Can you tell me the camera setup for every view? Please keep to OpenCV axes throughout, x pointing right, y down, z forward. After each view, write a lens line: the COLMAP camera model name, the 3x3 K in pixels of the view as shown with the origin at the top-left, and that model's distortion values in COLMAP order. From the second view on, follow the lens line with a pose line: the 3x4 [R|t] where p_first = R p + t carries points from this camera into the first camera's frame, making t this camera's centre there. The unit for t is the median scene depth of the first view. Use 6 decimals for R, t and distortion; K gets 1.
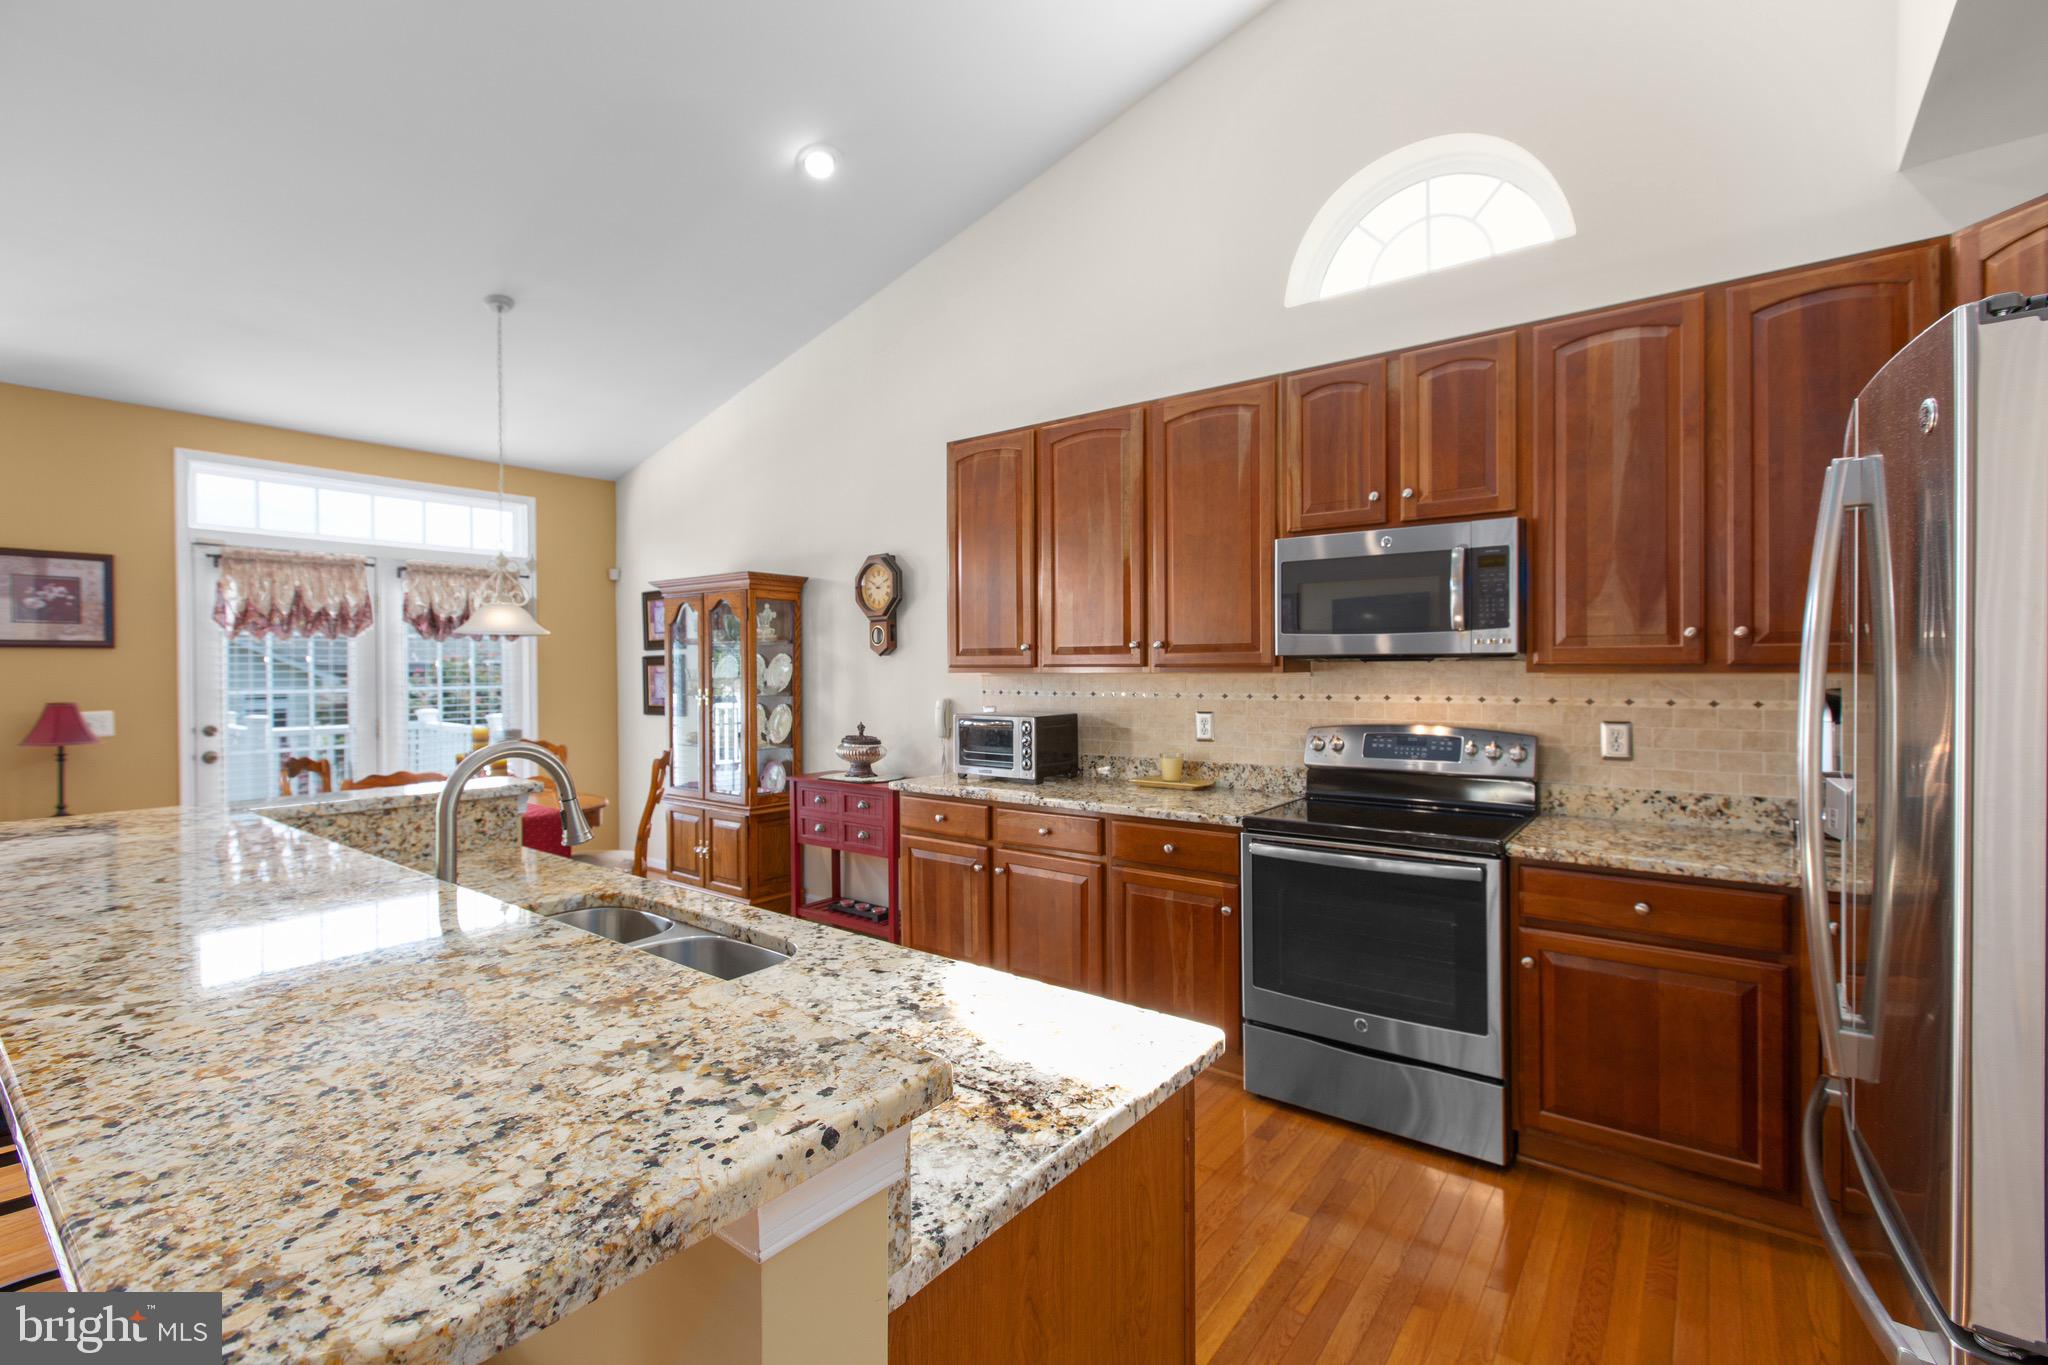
lens RADIAL K [[914.8, 0, 1030.1], [0, 914.8, 673.4], [0, 0, 1]] dist [0.002805, -0.000535]
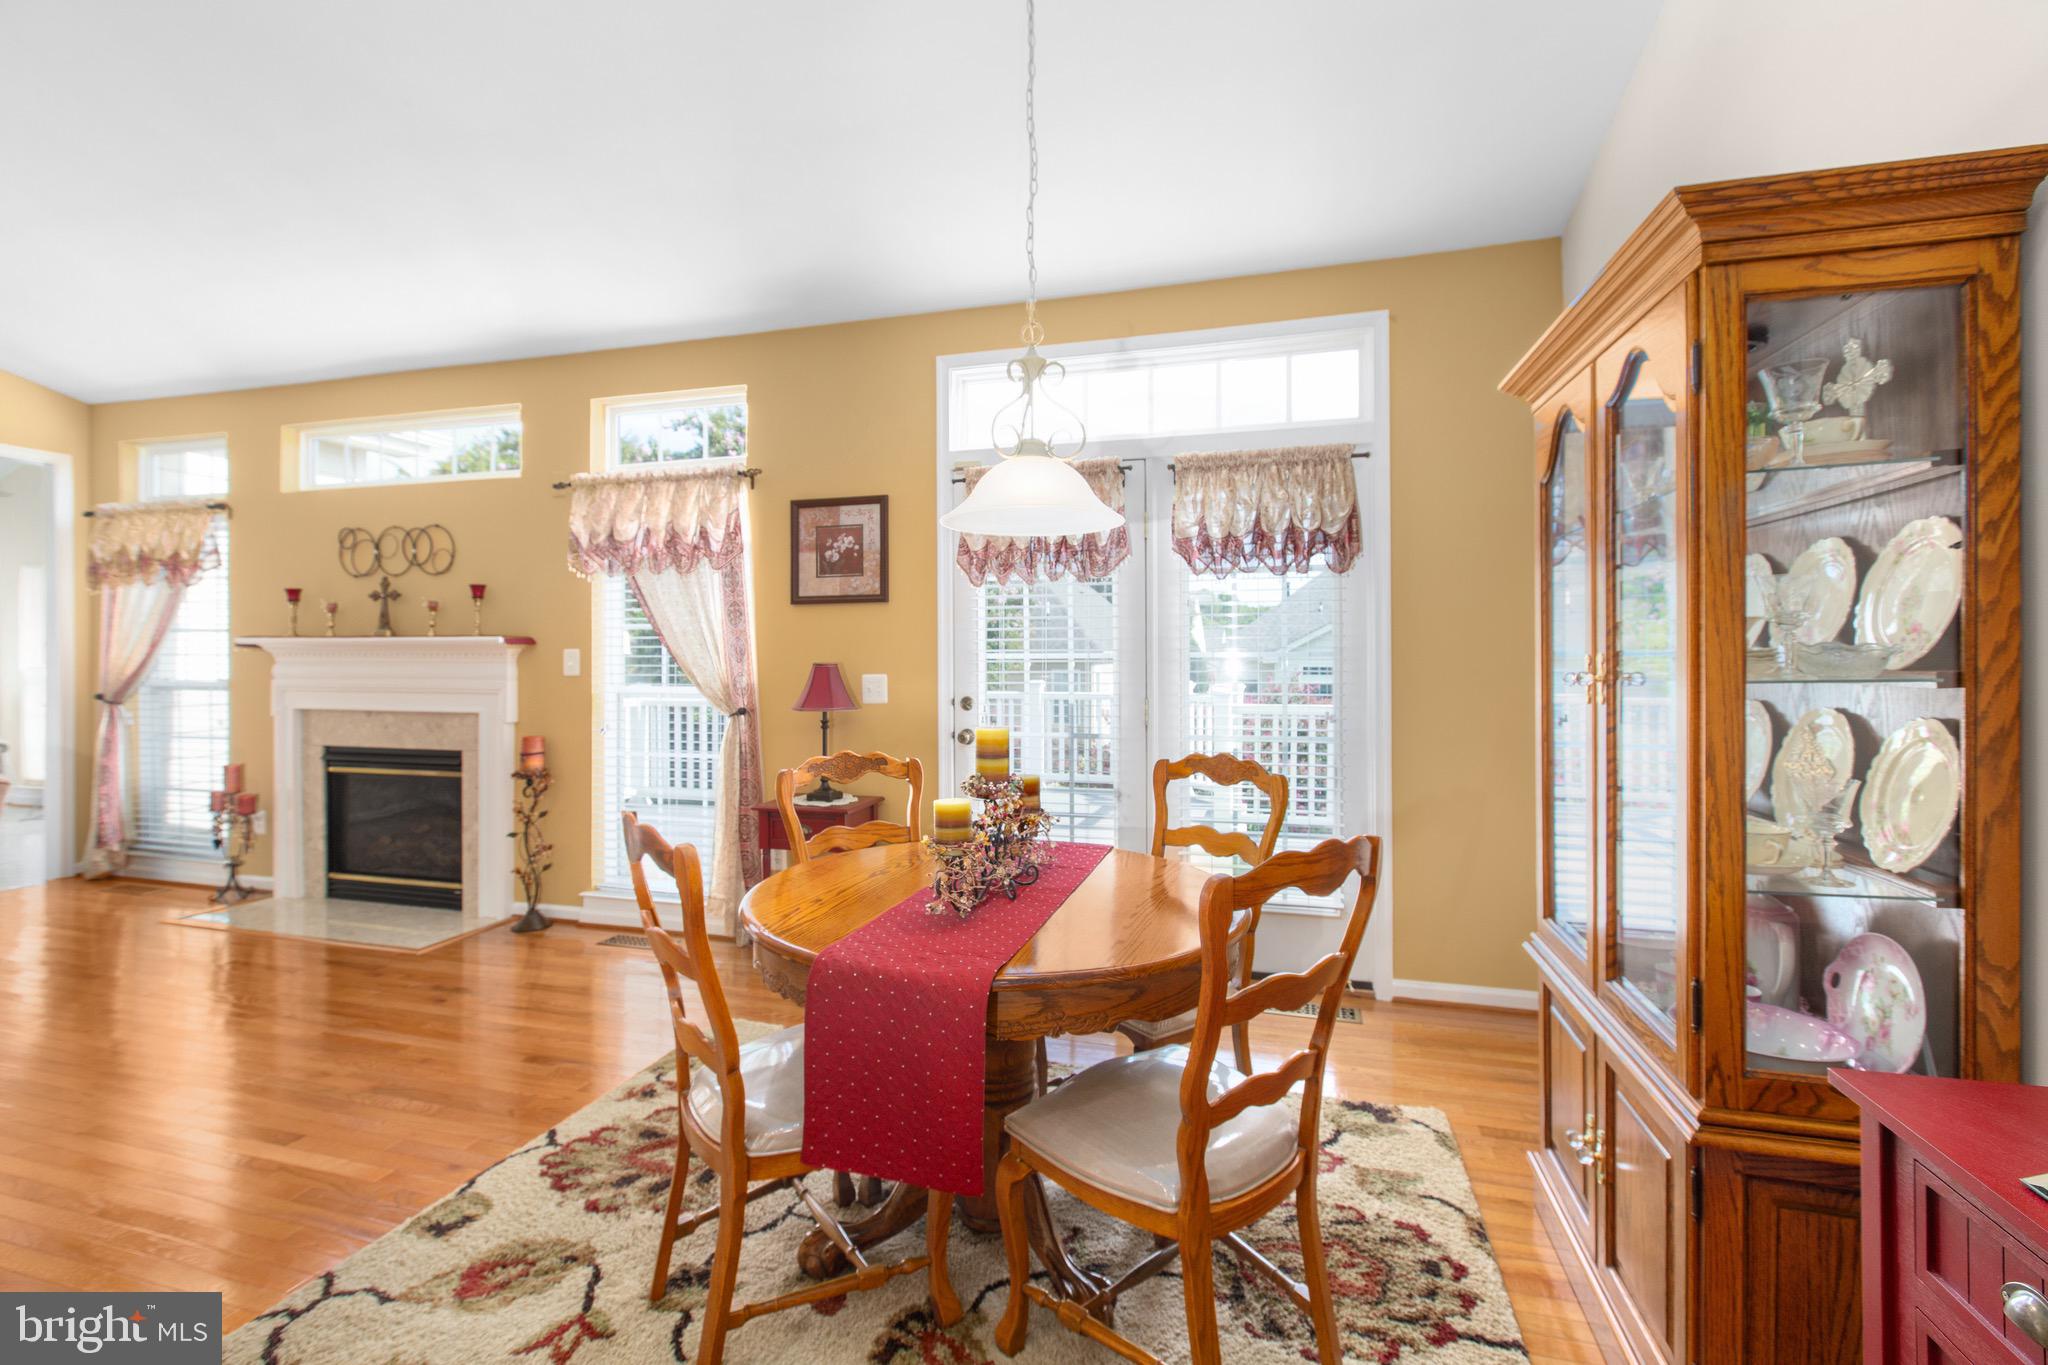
lens RADIAL K [[914.8, 0, 1016.8], [0, 914.8, 654.8], [0, 0, 1]] dist [0.002805, -0.000535]
pose [[0.359923, 0.001273, -0.932981, -0.173108], [-0.004758, 0.999989, -0.000471, 0.026586], [0.932970, 0.004609, 0.359925, 0.957620]]
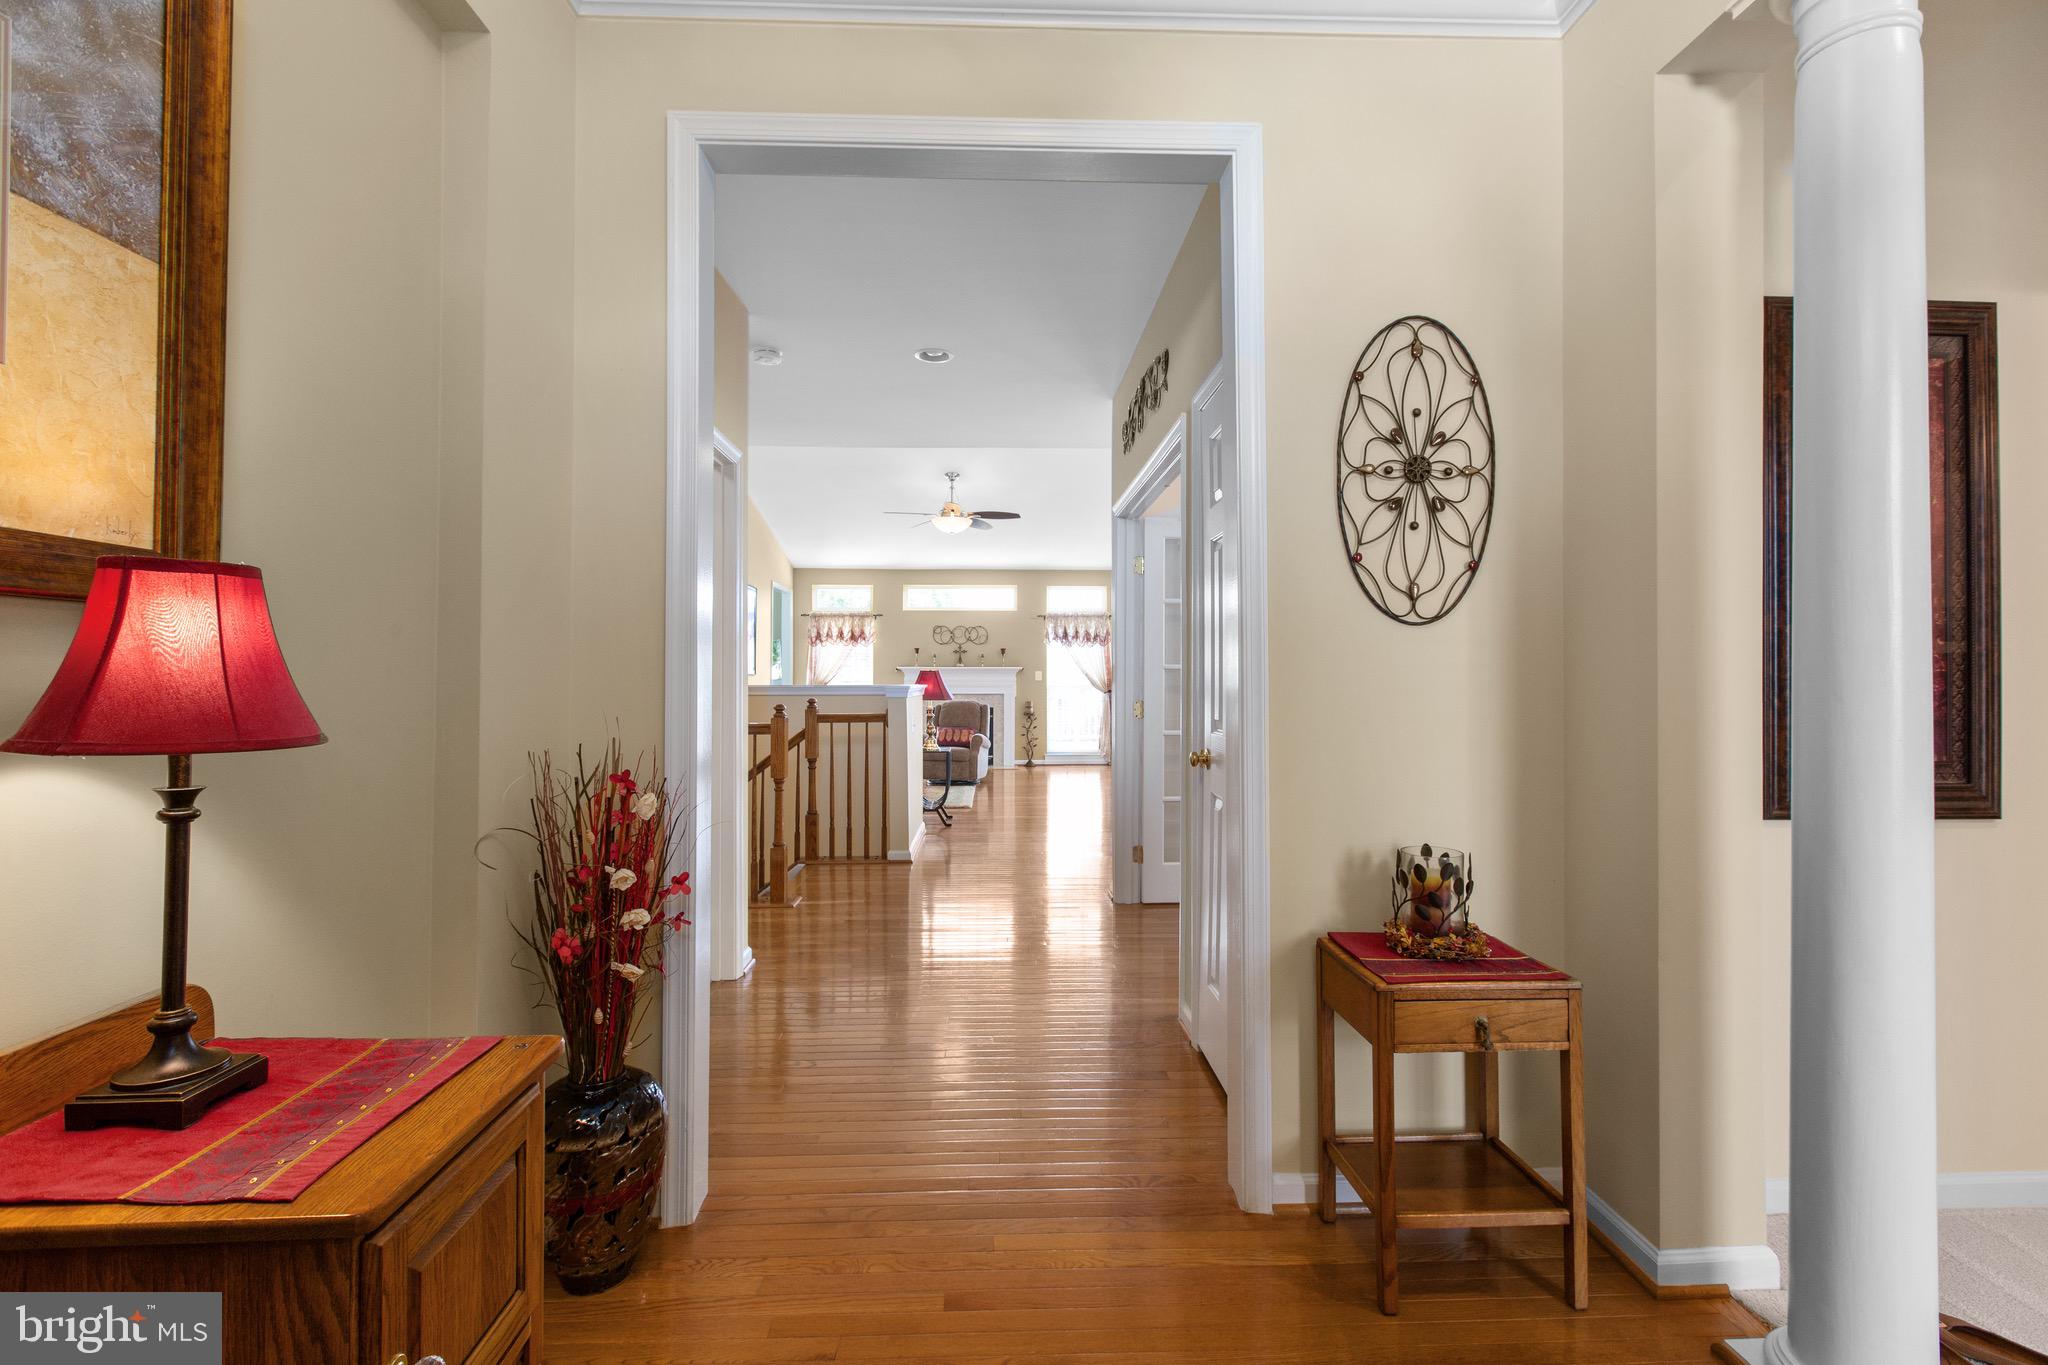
lens RADIAL K [[914.8, 0, 1030.1], [0, 914.8, 672.8], [0, 0, 1]] dist [0.002805, -0.000535]
pose [[0.645269, -0.001364, -0.763955, 1.096144], [-0.004779, 0.999972, -0.005823, 0.046665], [0.763941, 0.007408, 0.645244, -1.348839]]
